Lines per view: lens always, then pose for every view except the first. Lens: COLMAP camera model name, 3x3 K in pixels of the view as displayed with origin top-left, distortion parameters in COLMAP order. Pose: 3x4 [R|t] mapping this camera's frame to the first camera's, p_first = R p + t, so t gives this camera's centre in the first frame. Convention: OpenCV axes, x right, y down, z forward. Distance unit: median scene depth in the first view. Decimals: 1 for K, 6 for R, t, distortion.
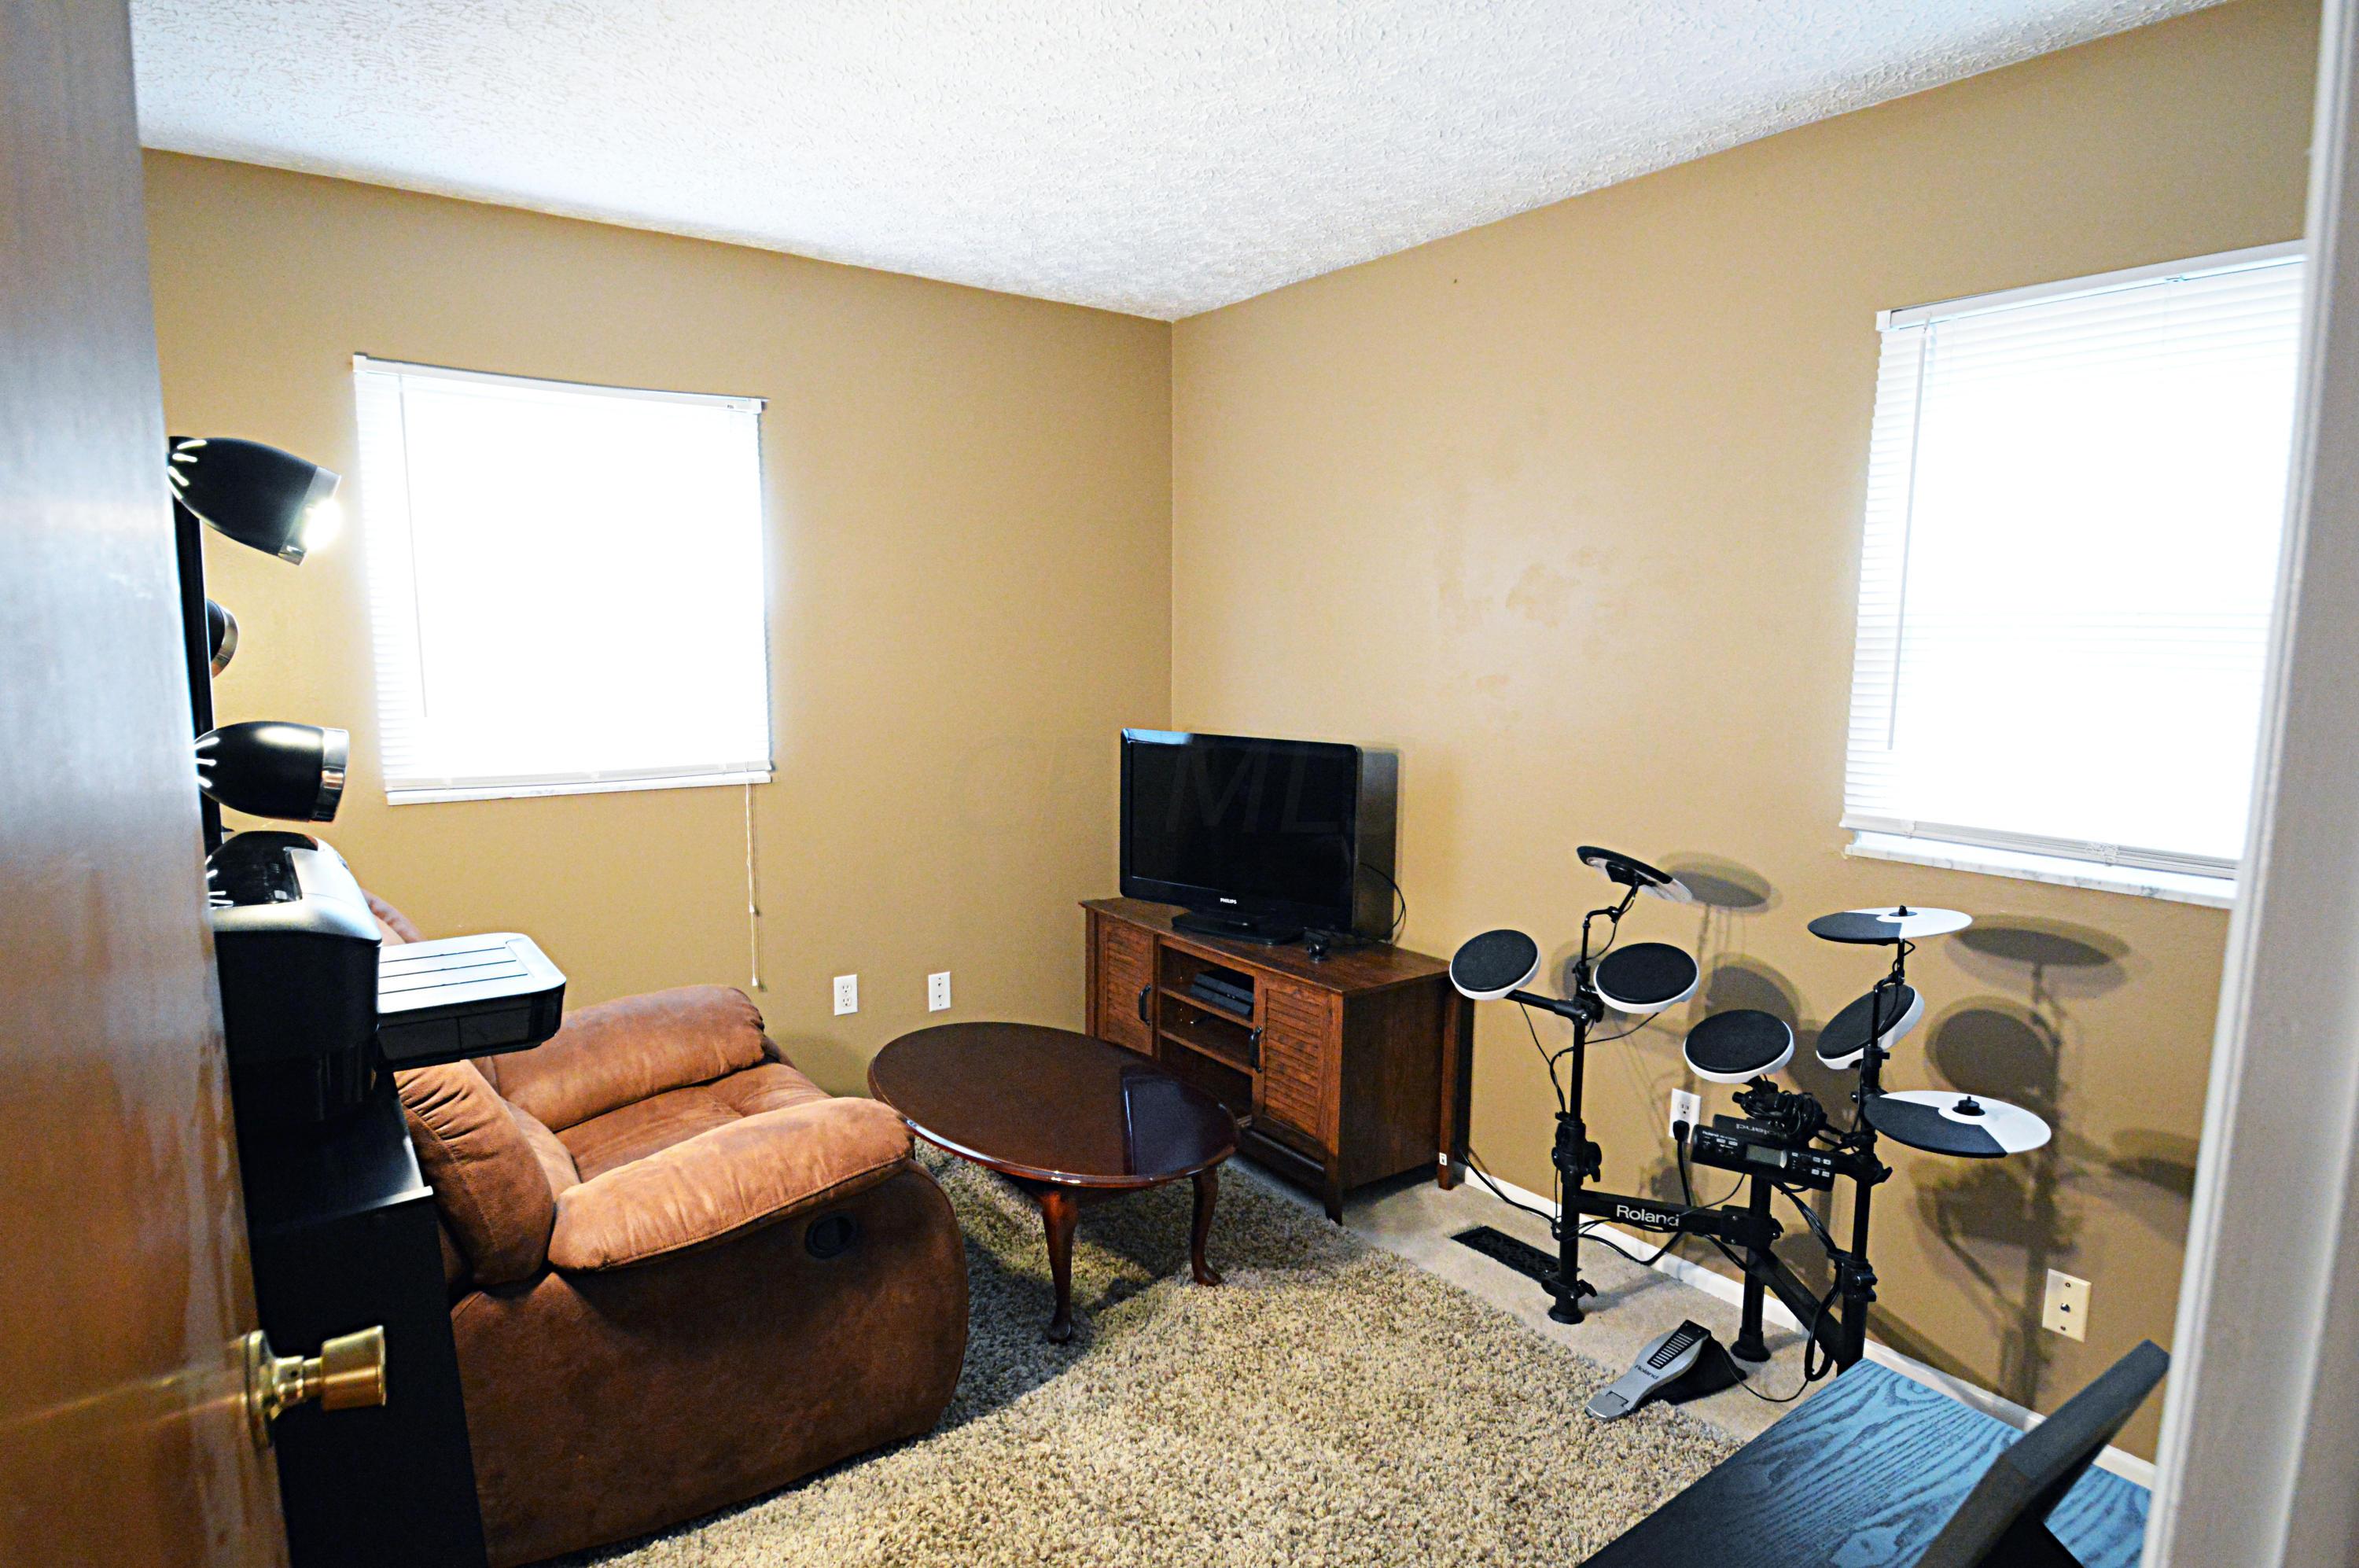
lens RADIAL K [[1298.2, 0, 1179.5], [0, 1298.2, 784.0], [0, 0, 1]] dist [-0.004351, -0.000575]
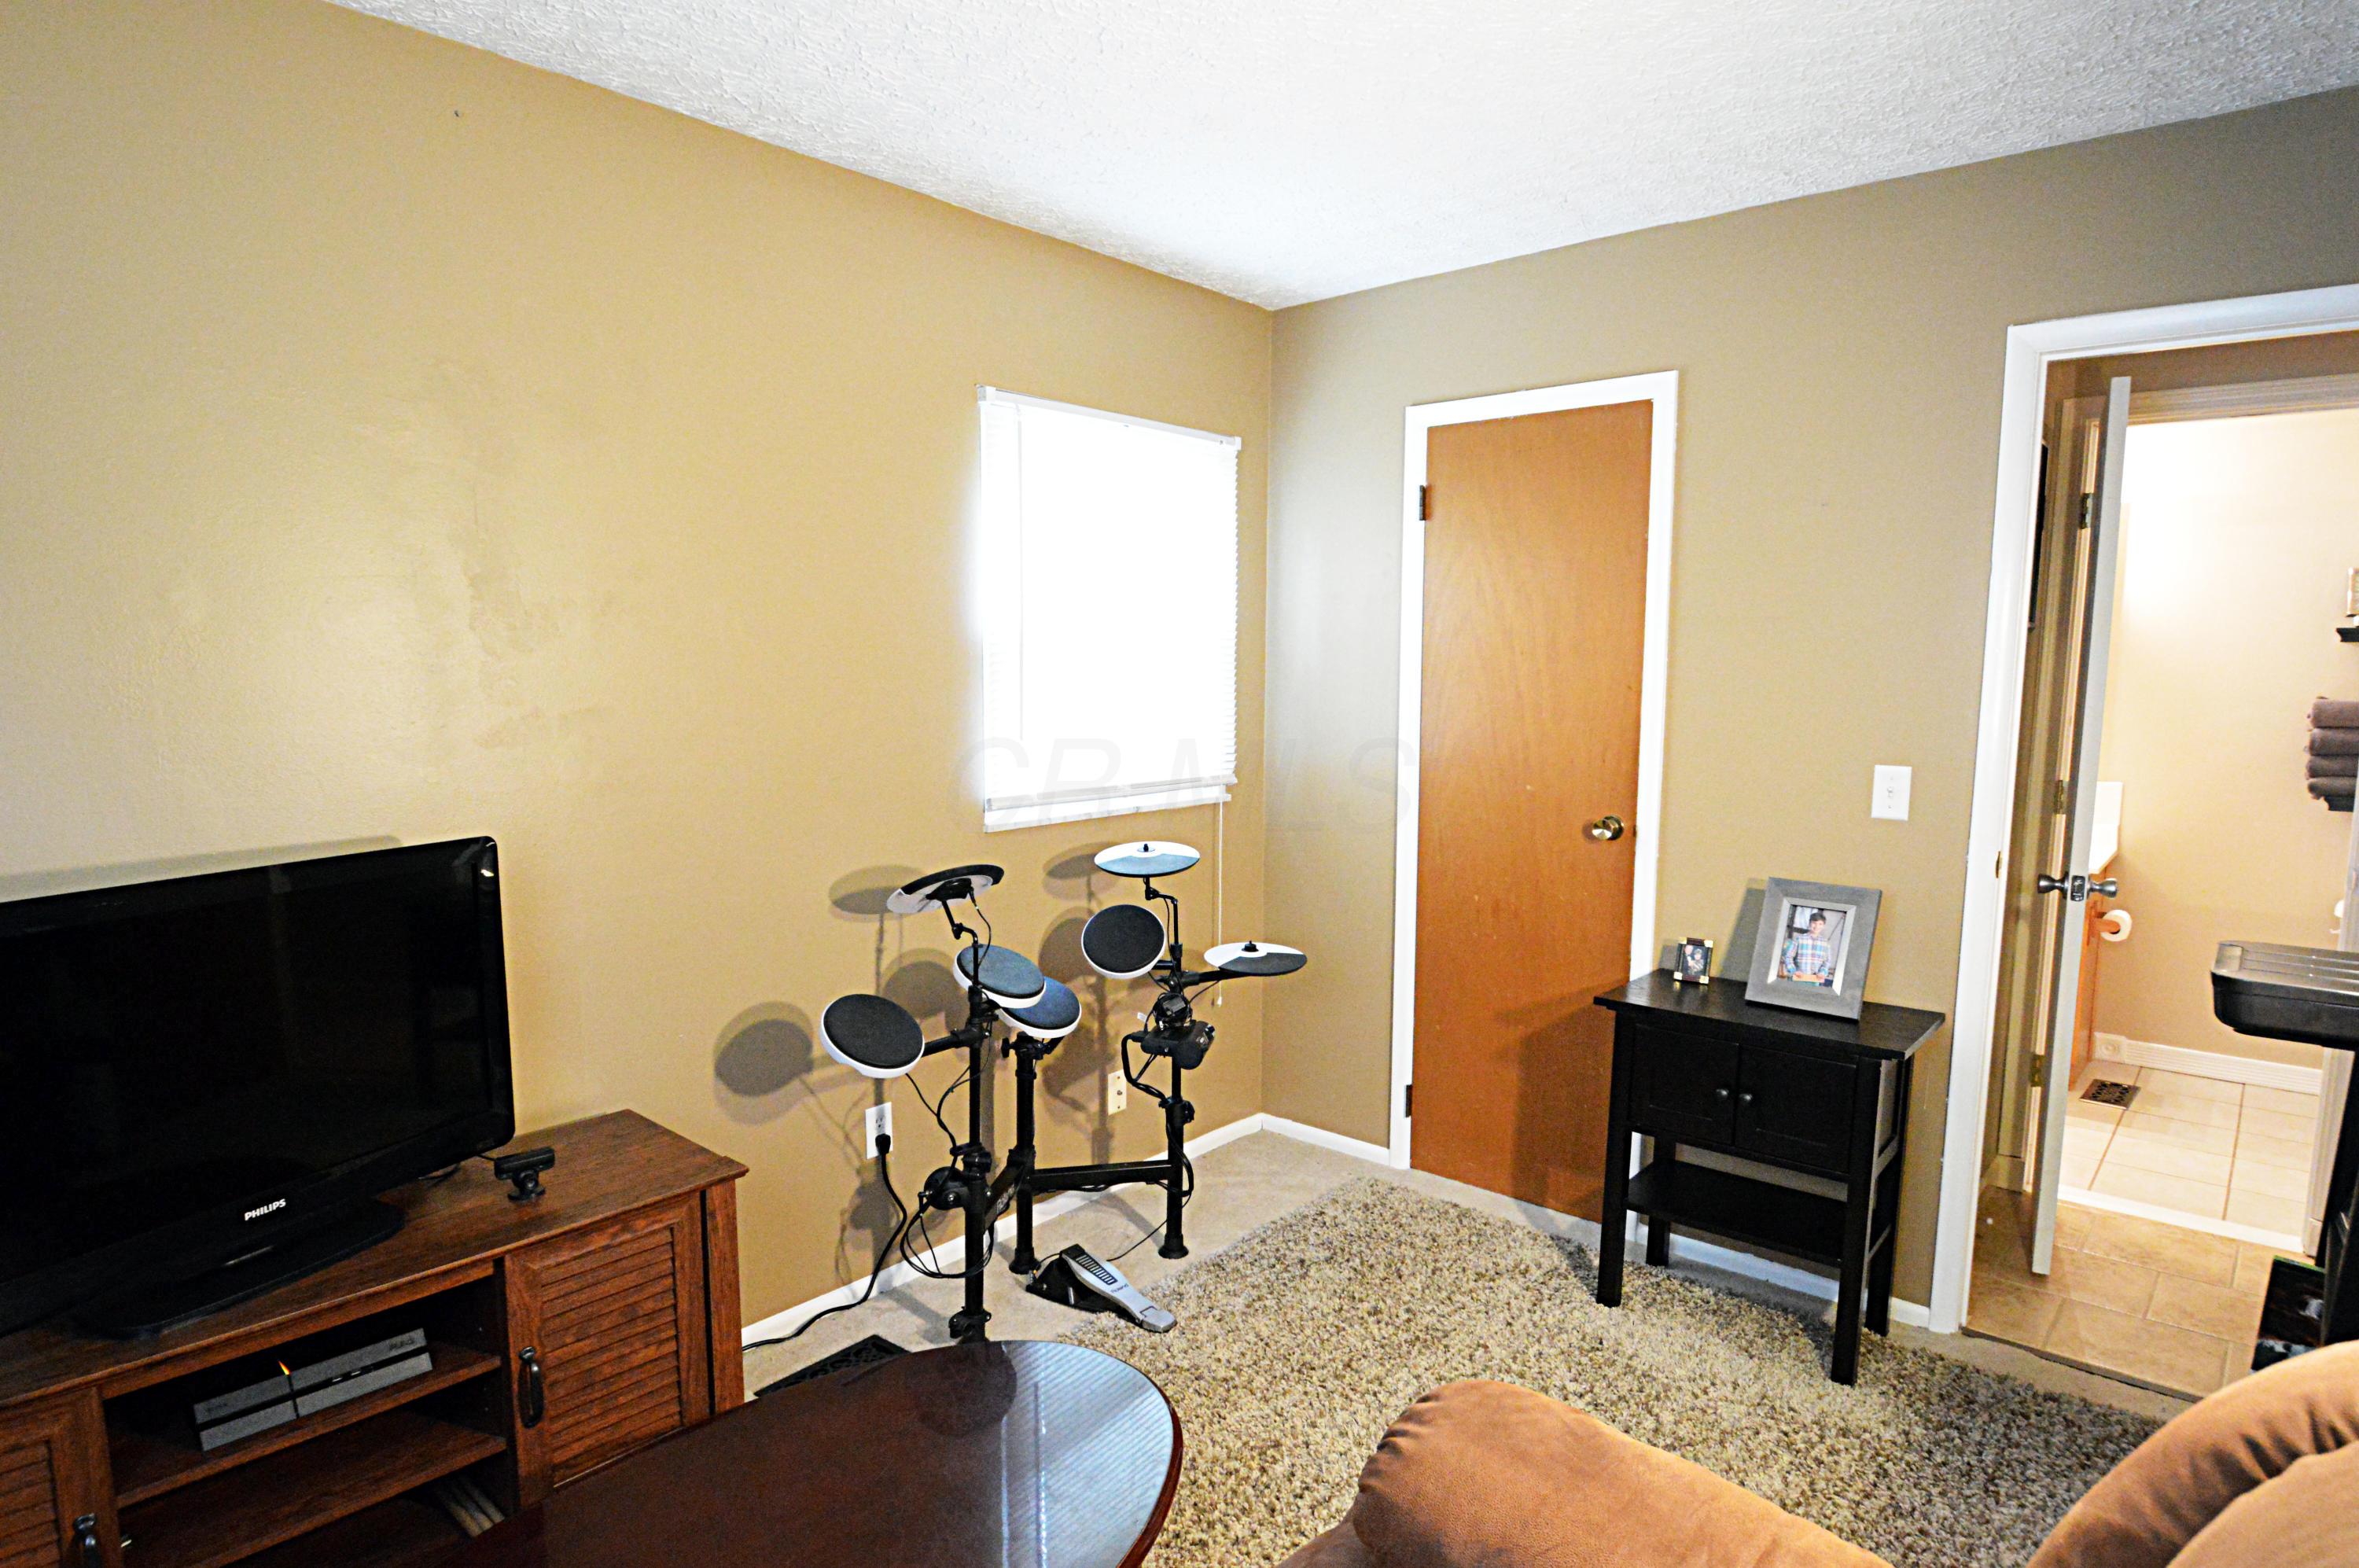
lens RADIAL K [[1298.2, 0, 1179.5], [0, 1298.2, 784.0], [0, 0, 1]] dist [-0.004351, -0.000575]
pose [[-0.207495, -0.109404, 0.972099, -0.619577], [0.109722, 0.984853, 0.134260, -0.118917], [-0.972063, 0.134519, -0.192348, 0.951883]]
